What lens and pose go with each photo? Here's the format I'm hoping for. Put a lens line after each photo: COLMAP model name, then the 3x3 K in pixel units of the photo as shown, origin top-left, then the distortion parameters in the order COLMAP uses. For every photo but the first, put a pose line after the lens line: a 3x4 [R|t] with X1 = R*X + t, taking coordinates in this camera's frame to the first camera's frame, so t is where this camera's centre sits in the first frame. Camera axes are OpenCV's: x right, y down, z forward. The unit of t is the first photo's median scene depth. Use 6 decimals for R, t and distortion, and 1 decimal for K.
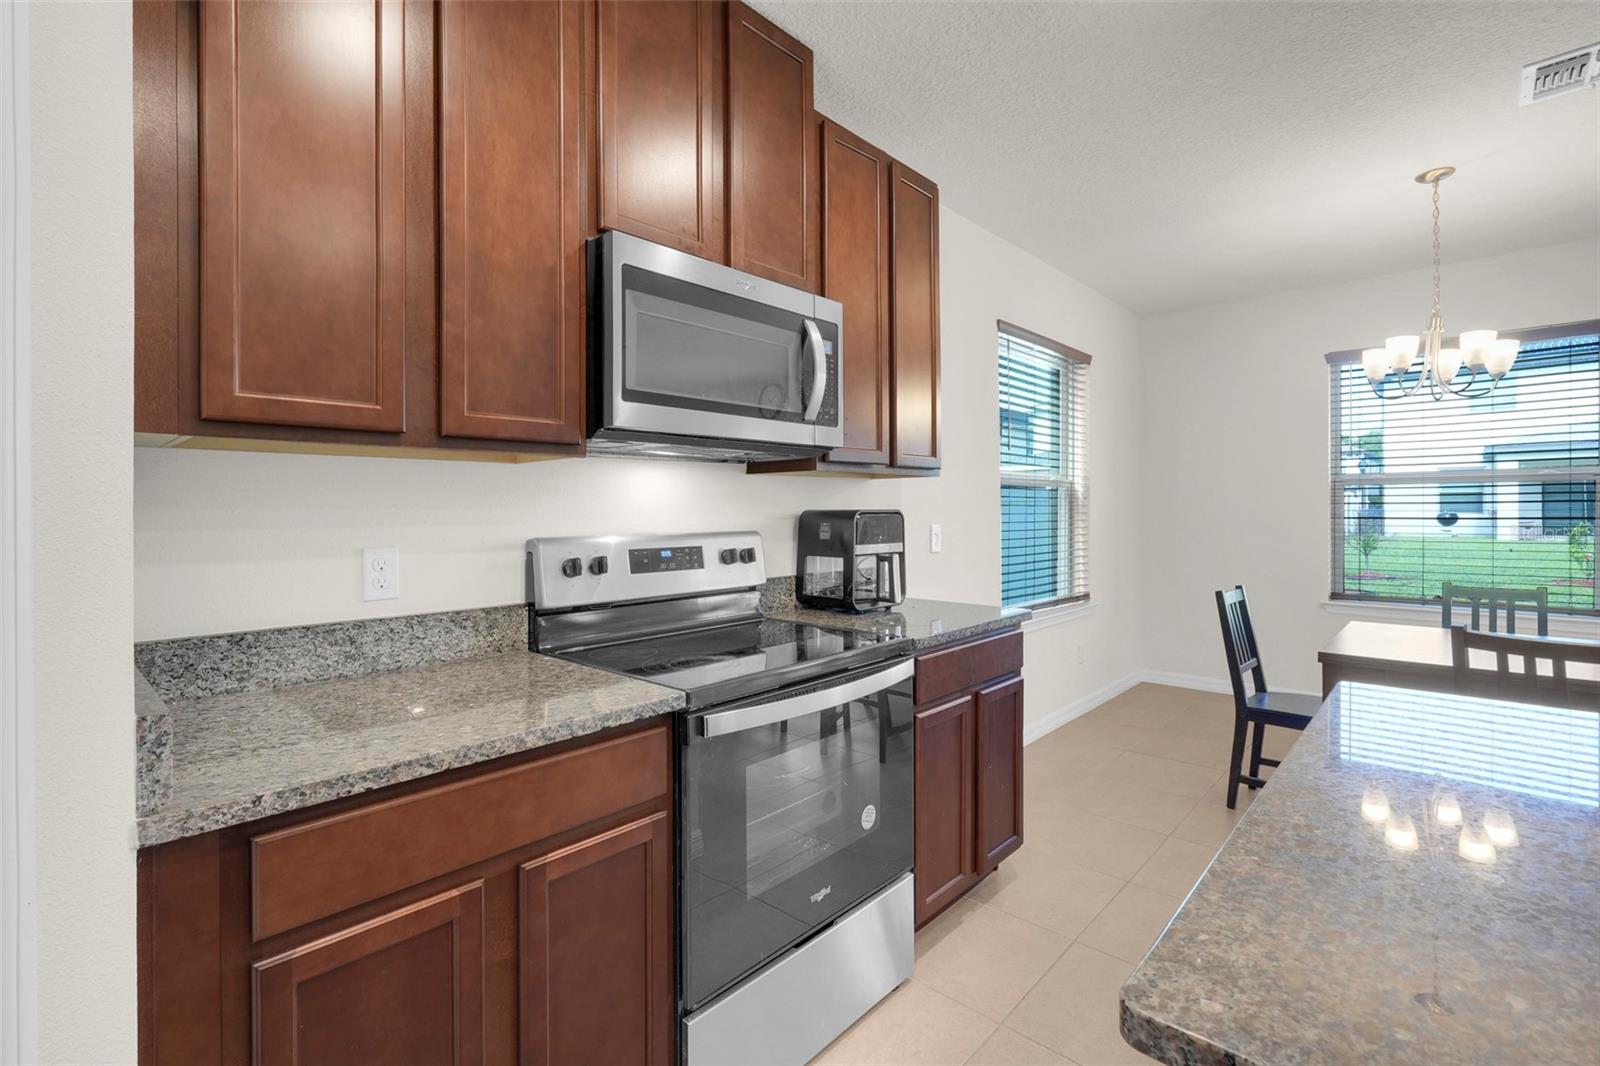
lens RADIAL K [[721.0, 0, 790.0], [0, 721.0, 509.0], [0, 0, 1]] dist [-0.007066, 0.000908]
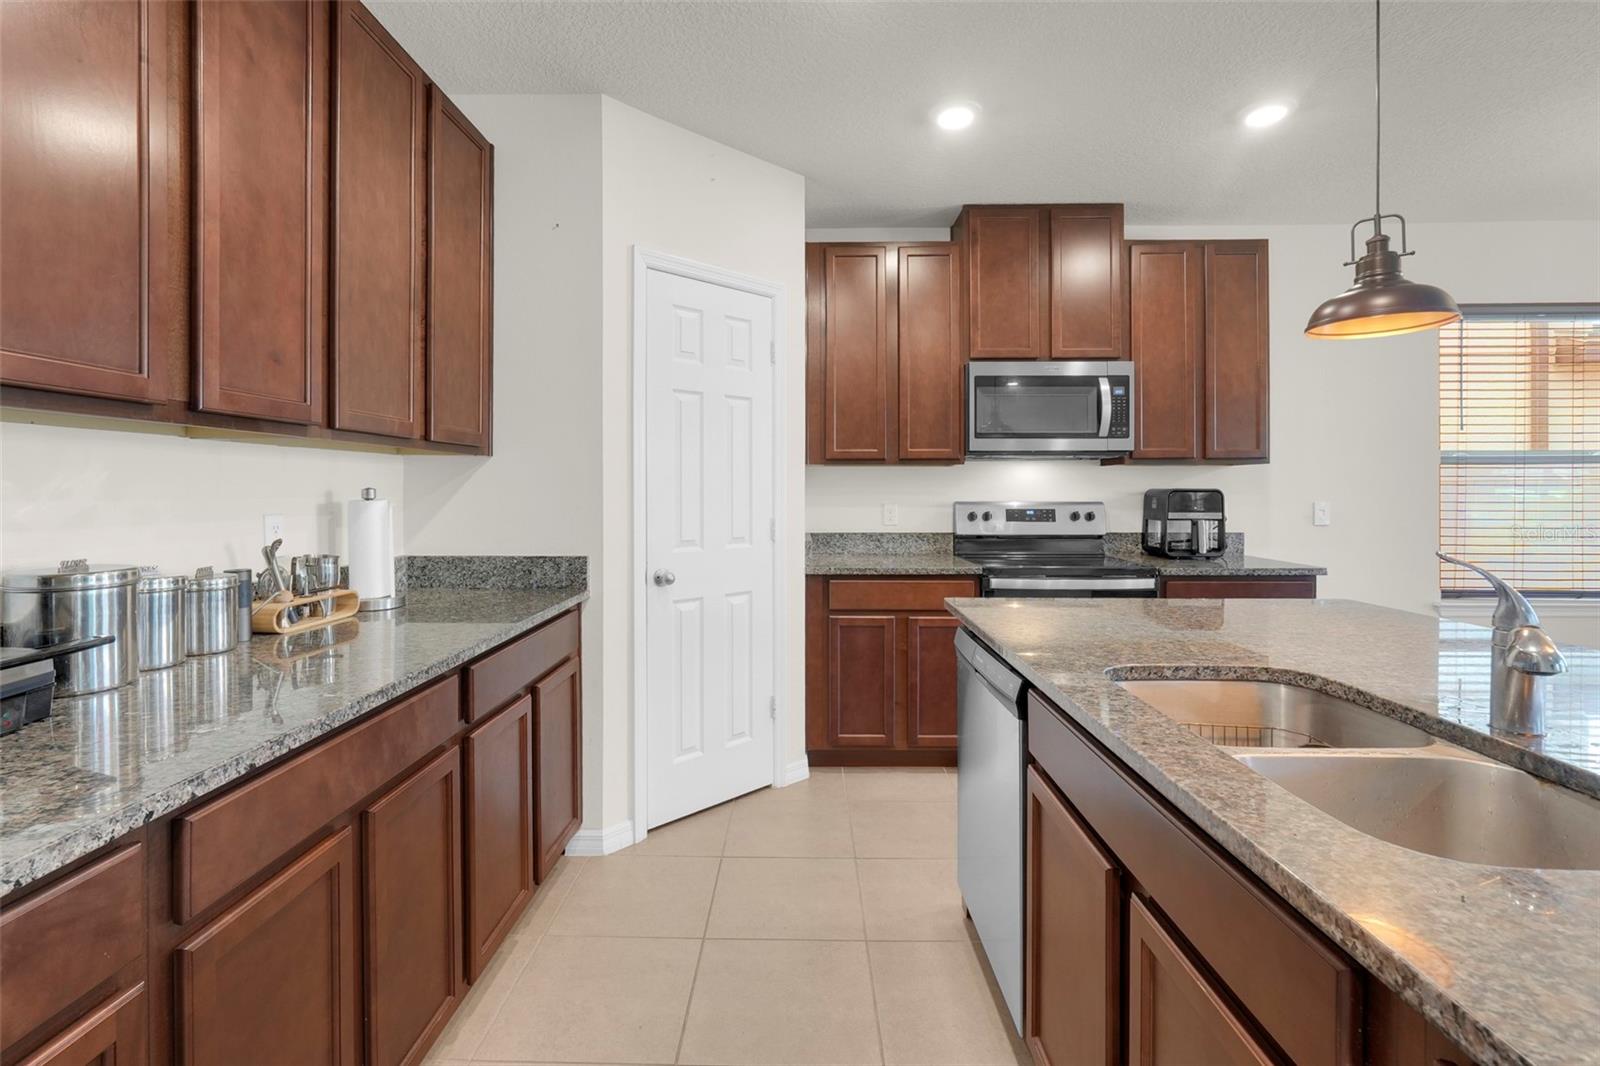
lens RADIAL K [[734.1, 0, 794.1], [0, 734.1, 490.1], [0, 0, 1]] dist [-0.000970, 0.000014]
pose [[0.674472, 0.003540, -0.738292, 0.869414], [-0.001737, 0.999993, 0.003208, 0.000289], [0.738298, -0.000882, 0.674474, -0.758025]]
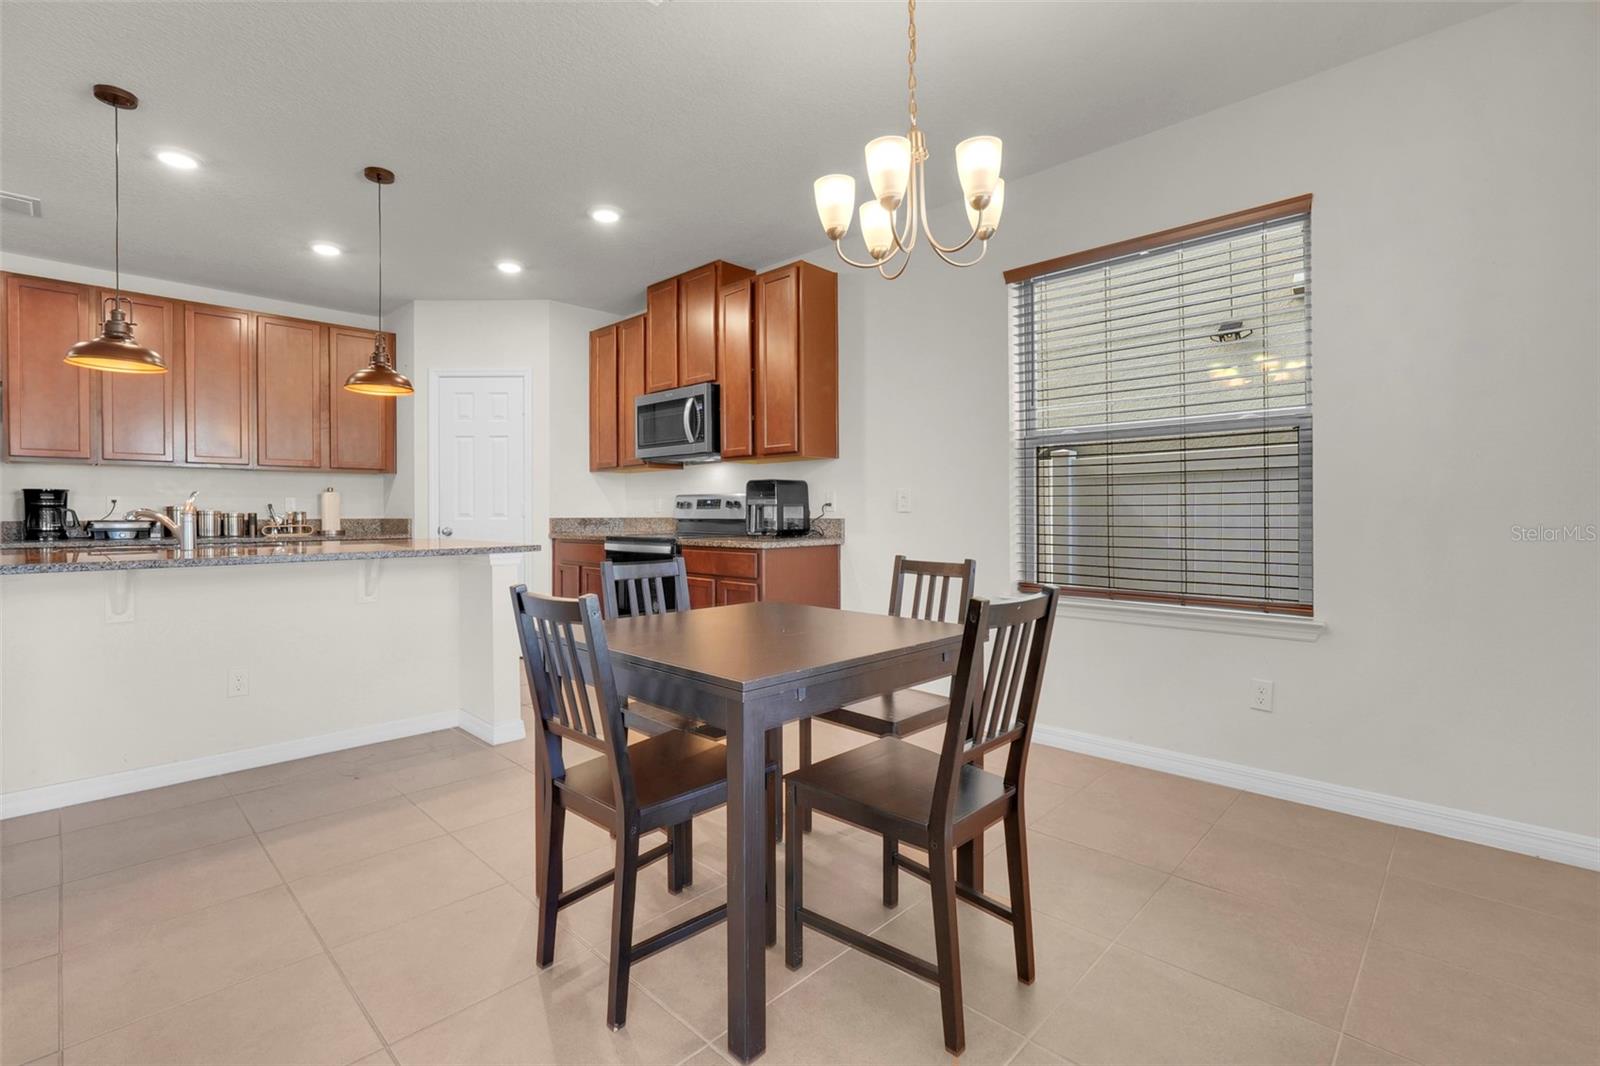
lens RADIAL K [[721.0, 0, 790.0], [0, 721.0, 509.0], [0, 0, 1]] dist [-0.007066, 0.000908]
pose [[-0.018403, -0.000936, -0.999830, 2.424130], [0.003920, 0.999992, -0.001008, 0.097568], [0.999823, -0.003938, -0.018399, 1.428961]]
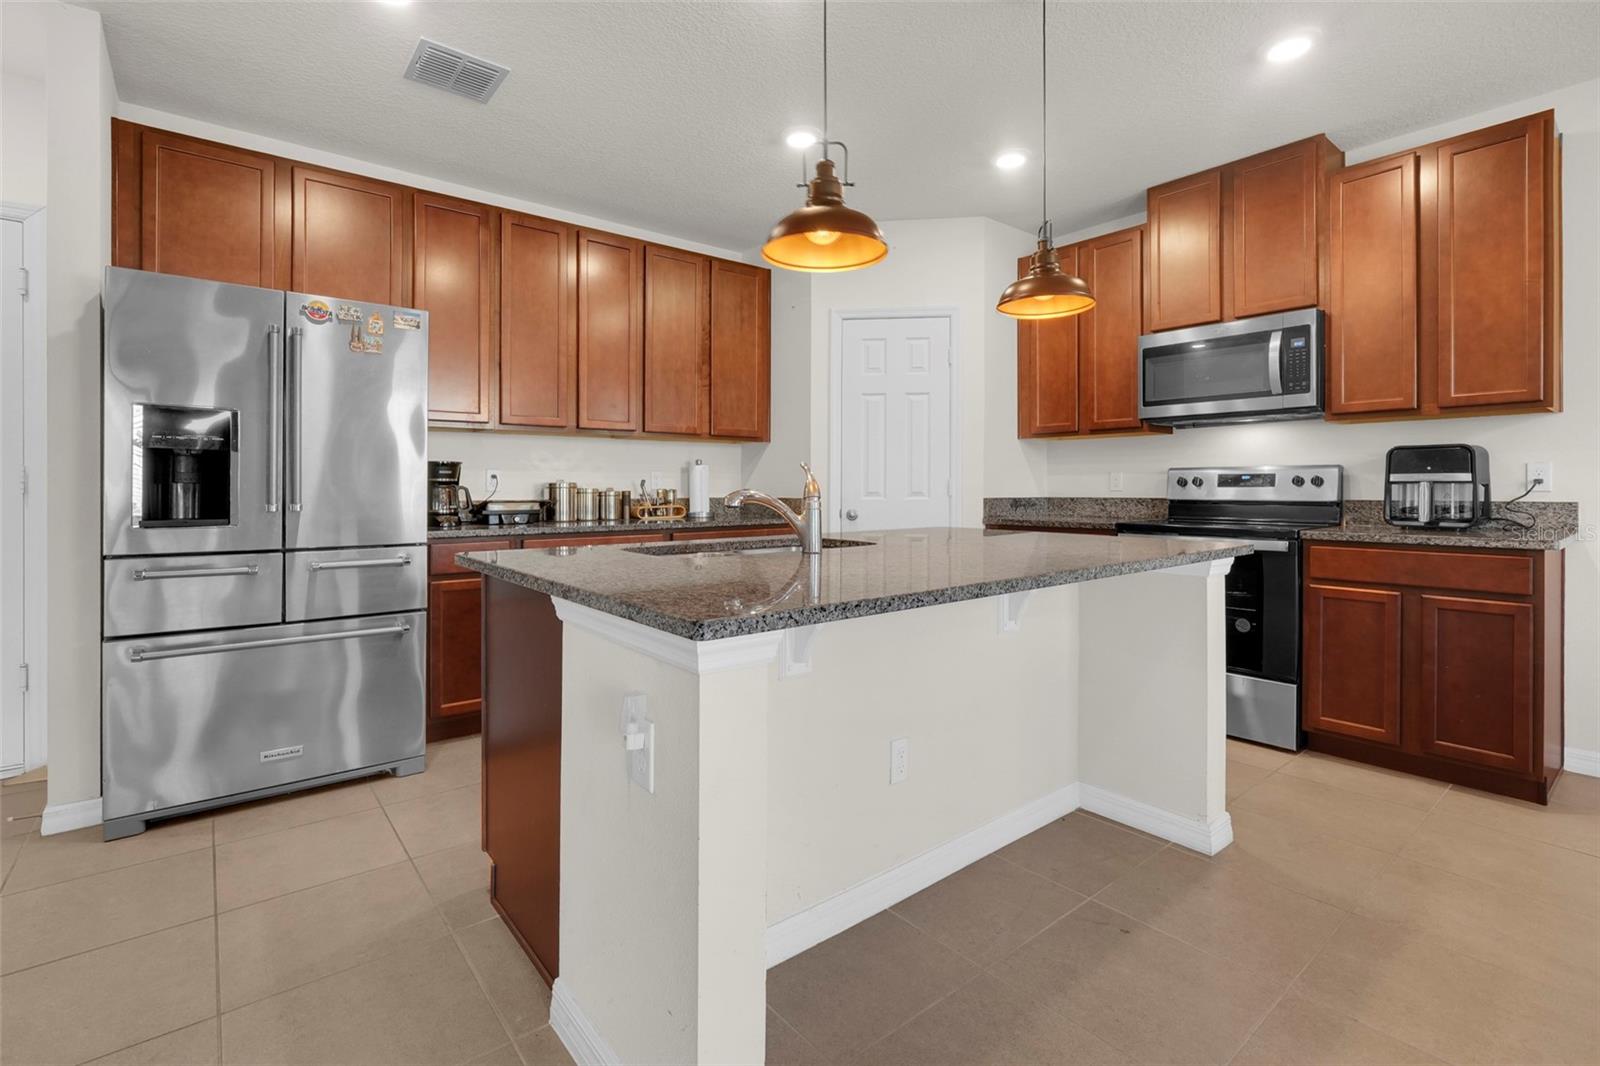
lens RADIAL K [[734.1, 0, 794.1], [0, 734.1, 490.1], [0, 0, 1]] dist [-0.000970, 0.000014]
pose [[-0.128625, 0.008010, -0.991661, 1.907229], [0.002283, 0.999967, 0.007781, 0.082969], [0.991691, -0.001264, -0.128639, 0.146301]]
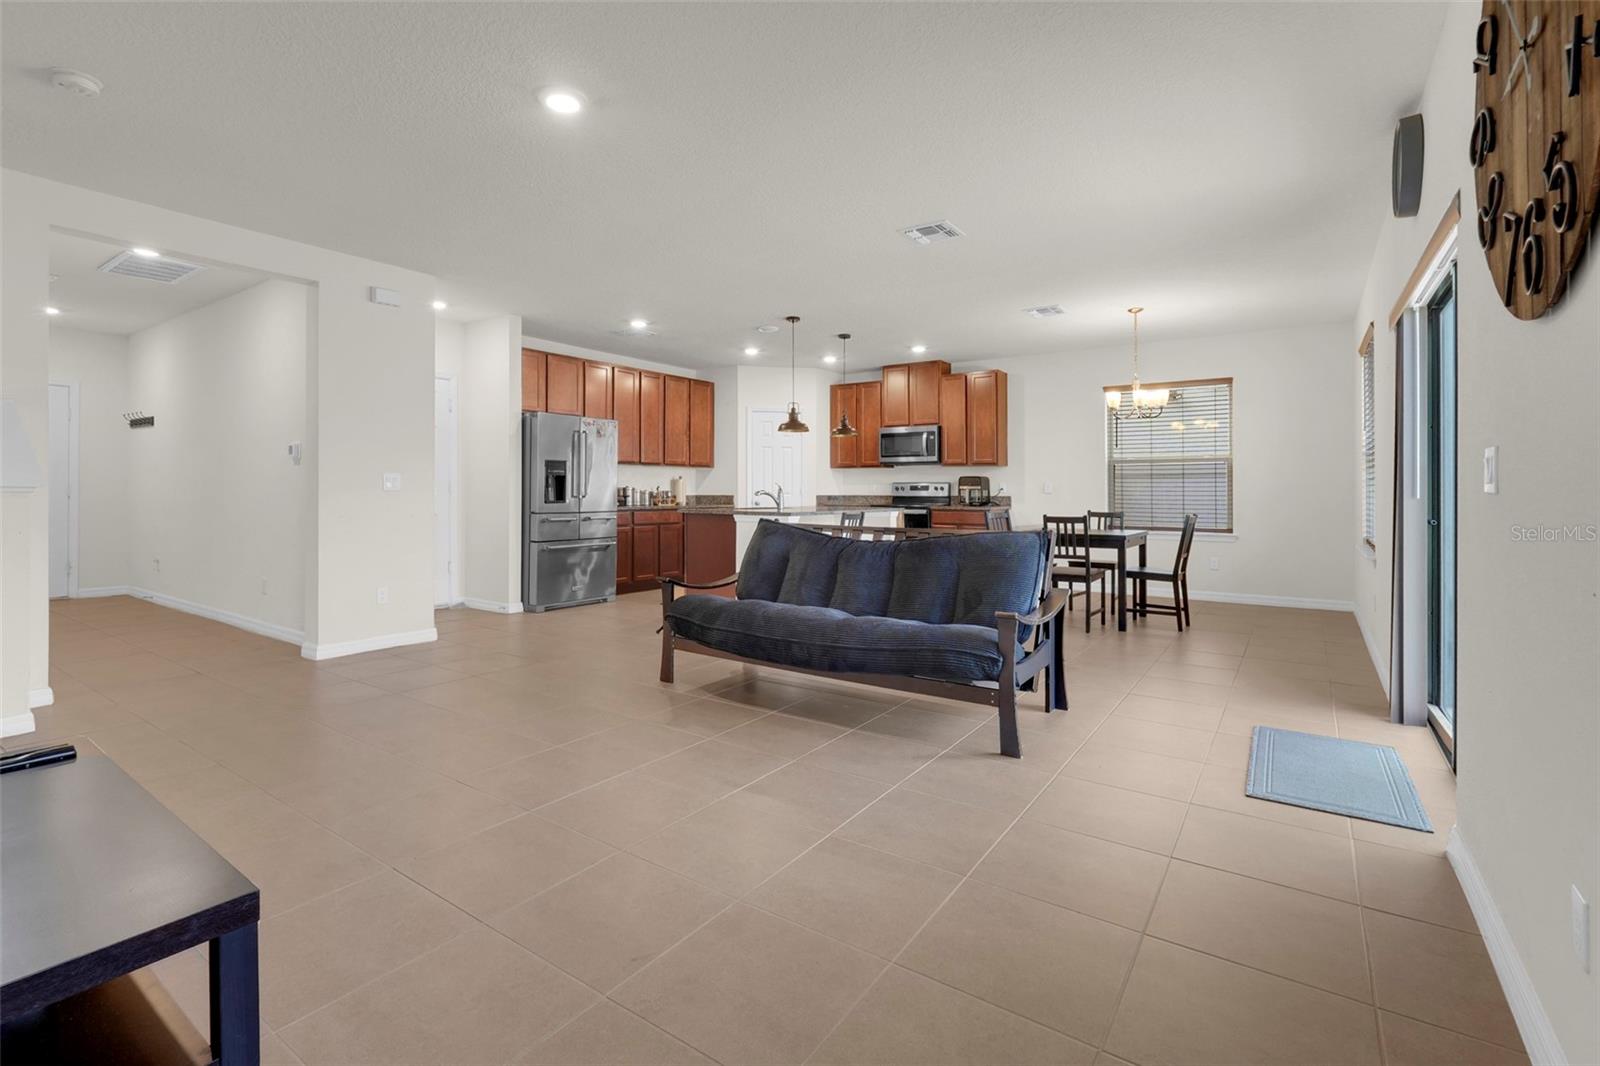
lens RADIAL K [[734.1, 0, 794.1], [0, 734.1, 490.1], [0, 0, 1]] dist [-0.000970, 0.000014]
pose [[0.143467, 0.001810, -0.989653, 4.497465], [-0.002511, 0.999996, 0.001465, 0.083920], [0.989652, 0.002275, 0.143471, -0.426079]]
